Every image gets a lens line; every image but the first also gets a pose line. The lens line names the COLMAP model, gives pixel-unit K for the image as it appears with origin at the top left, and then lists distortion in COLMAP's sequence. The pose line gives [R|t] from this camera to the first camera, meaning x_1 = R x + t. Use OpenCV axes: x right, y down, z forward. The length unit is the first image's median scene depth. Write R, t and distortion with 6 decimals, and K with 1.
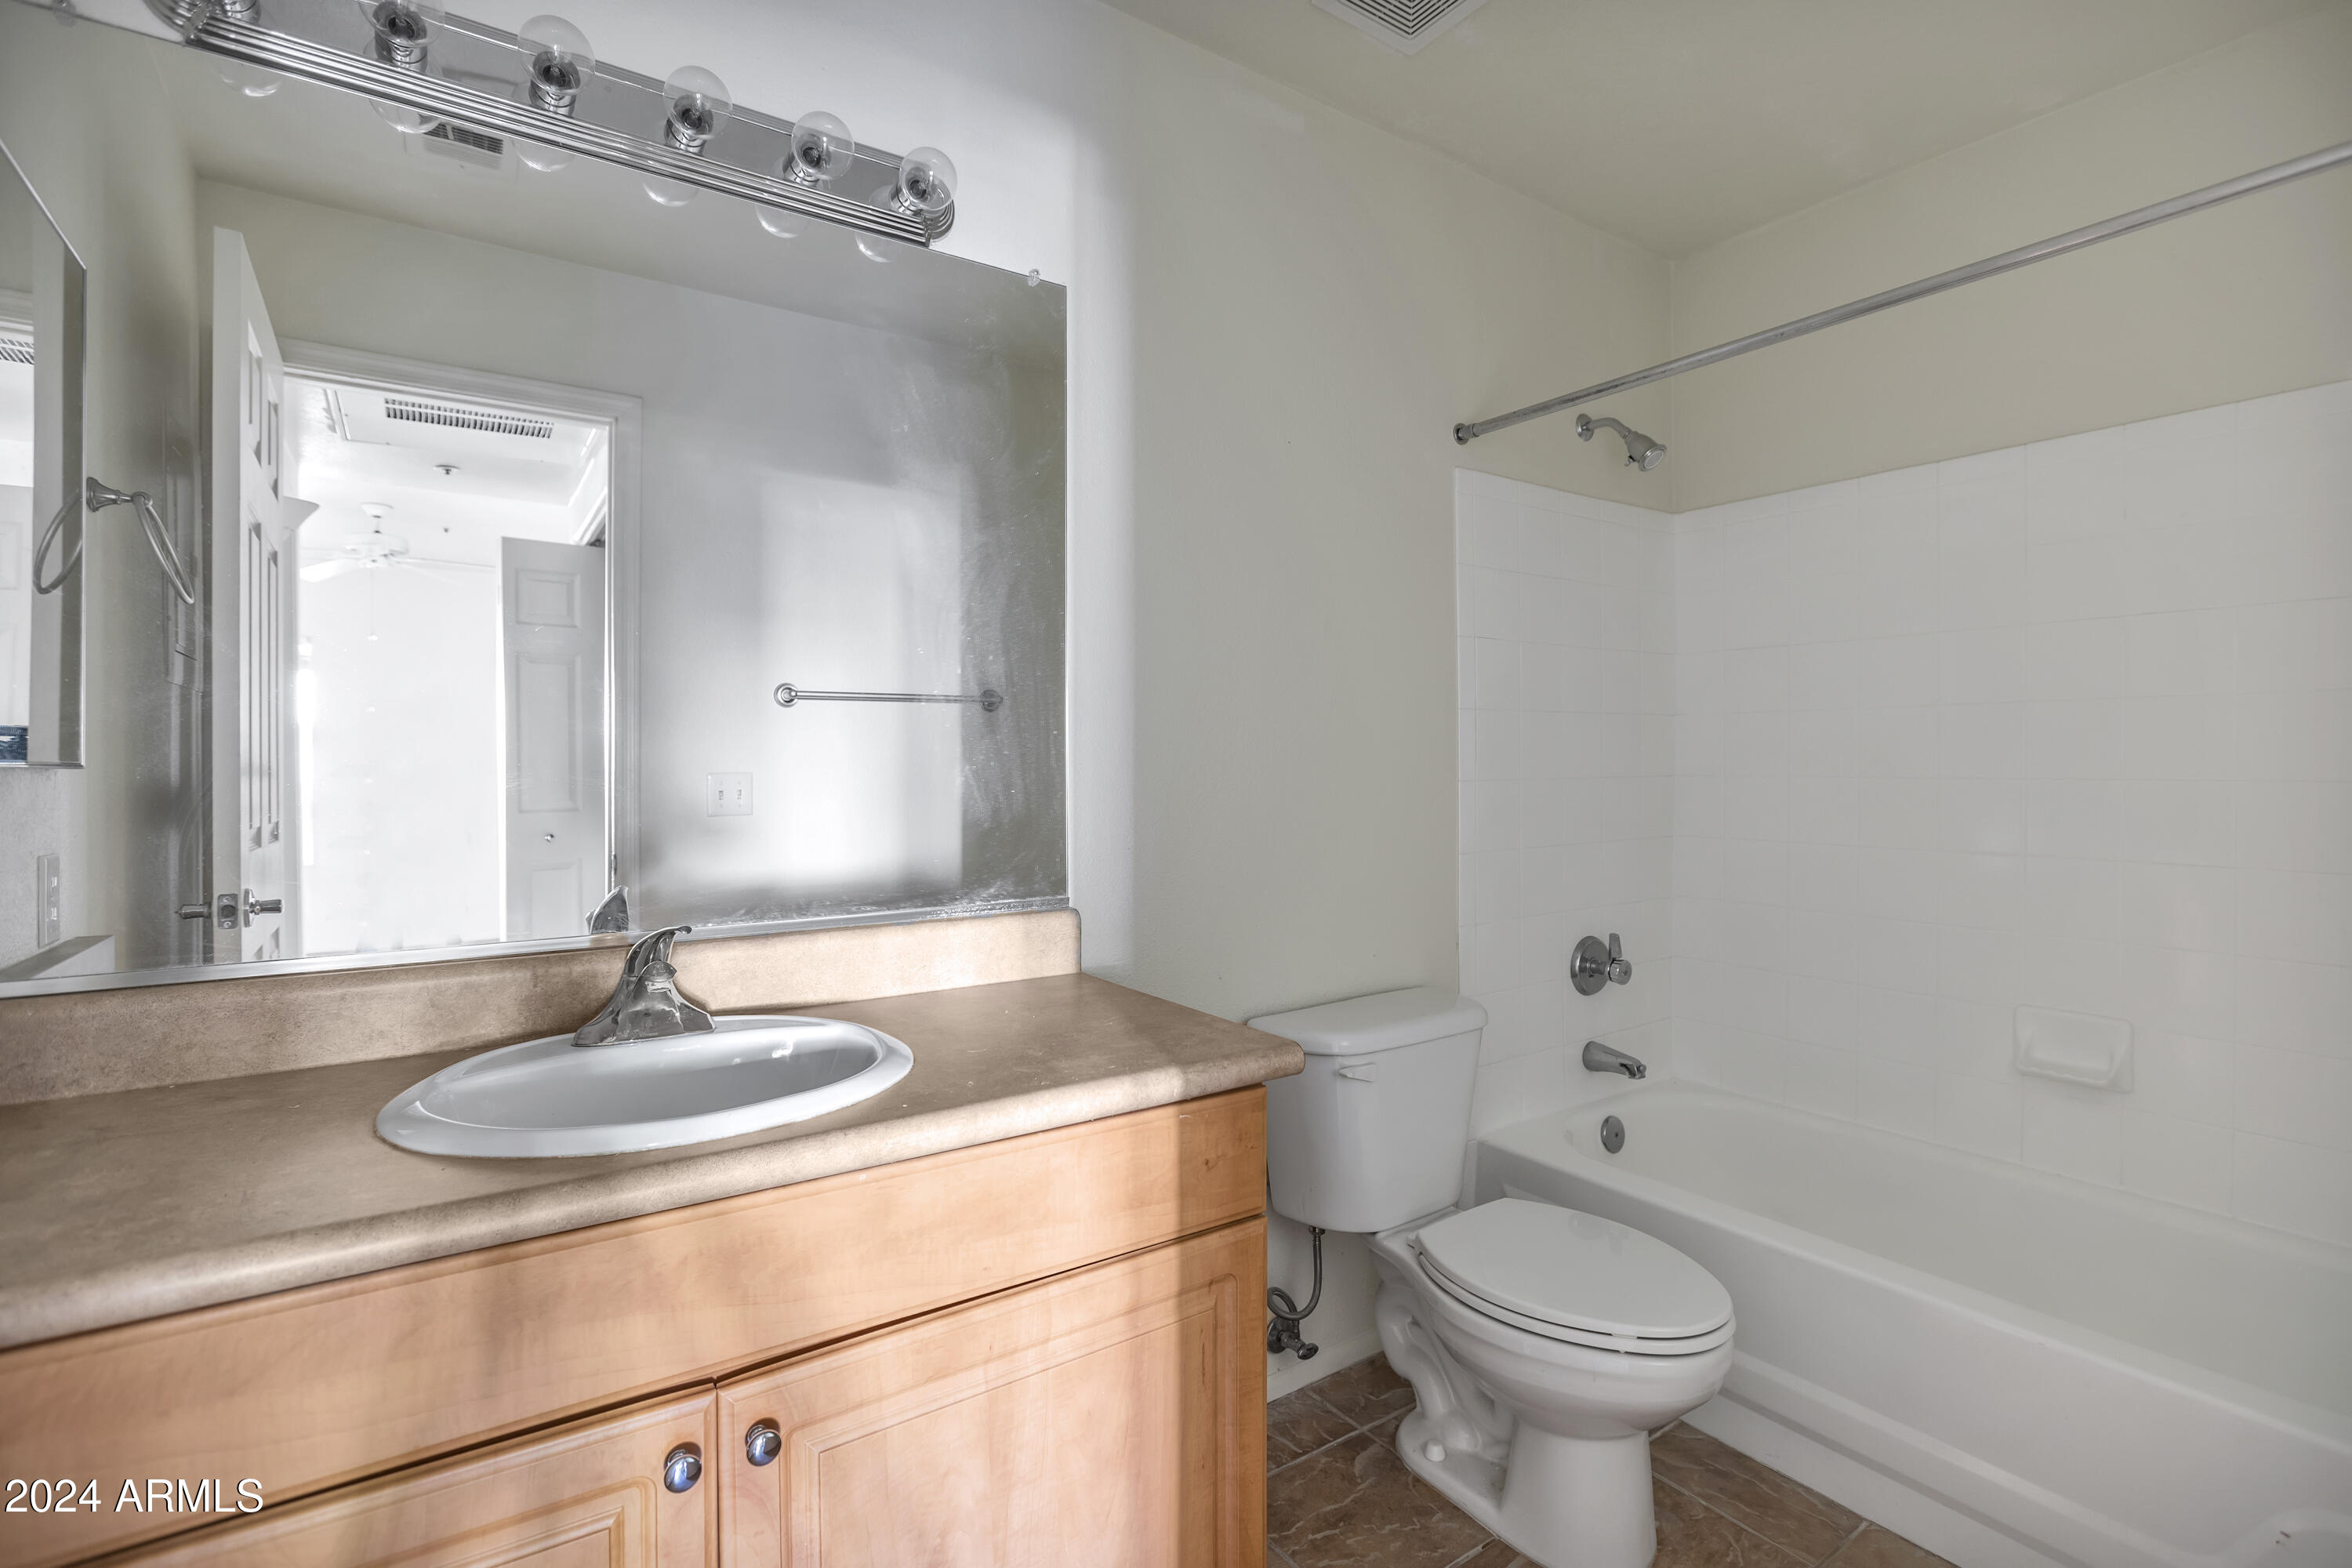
lens RADIAL K [[1096.3, 0, 1176.7], [0, 1096.3, 767.8], [0, 0, 1]] dist [-0.037511, 0.012274]
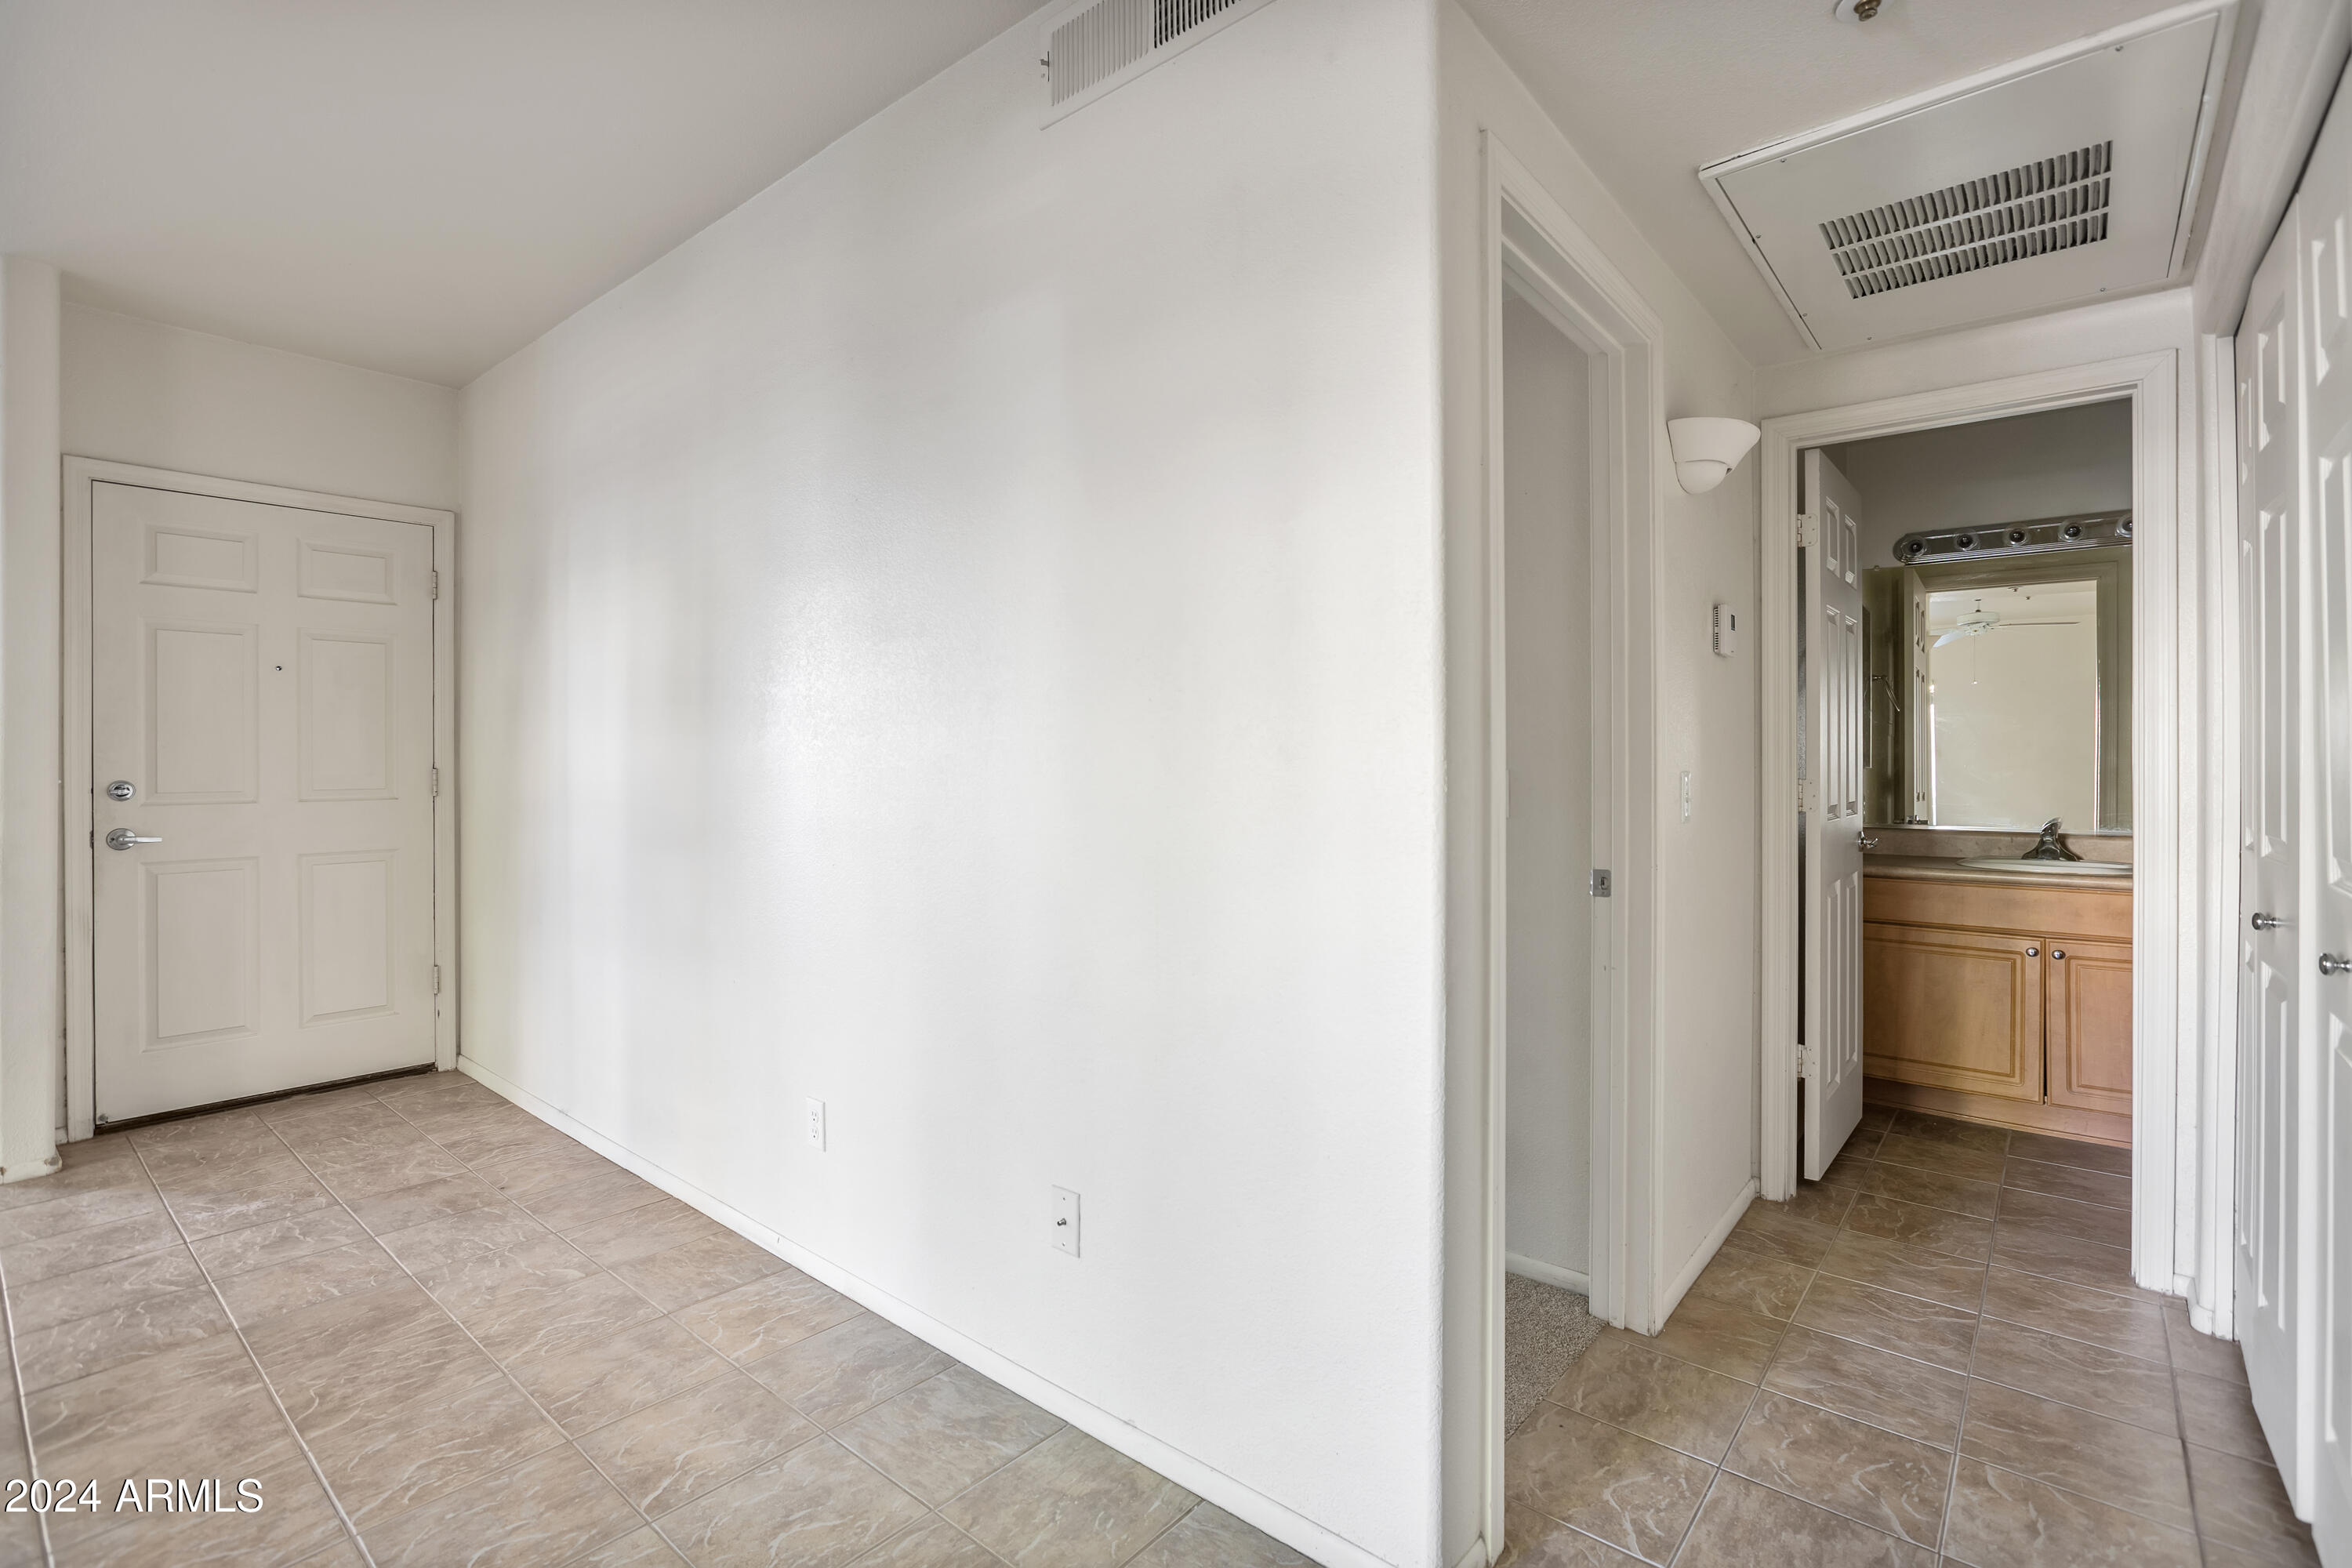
lens RADIAL K [[1073.7, 0, 1168.0], [0, 1073.7, 755.0], [0, 0, 1]] dist [-0.033940, 0.011122]
pose [[0.264209, -0.006155, -0.964446, 1.156890], [-0.000513, 0.999979, -0.006522, -0.015453], [0.964465, 0.002218, 0.264200, -1.459792]]
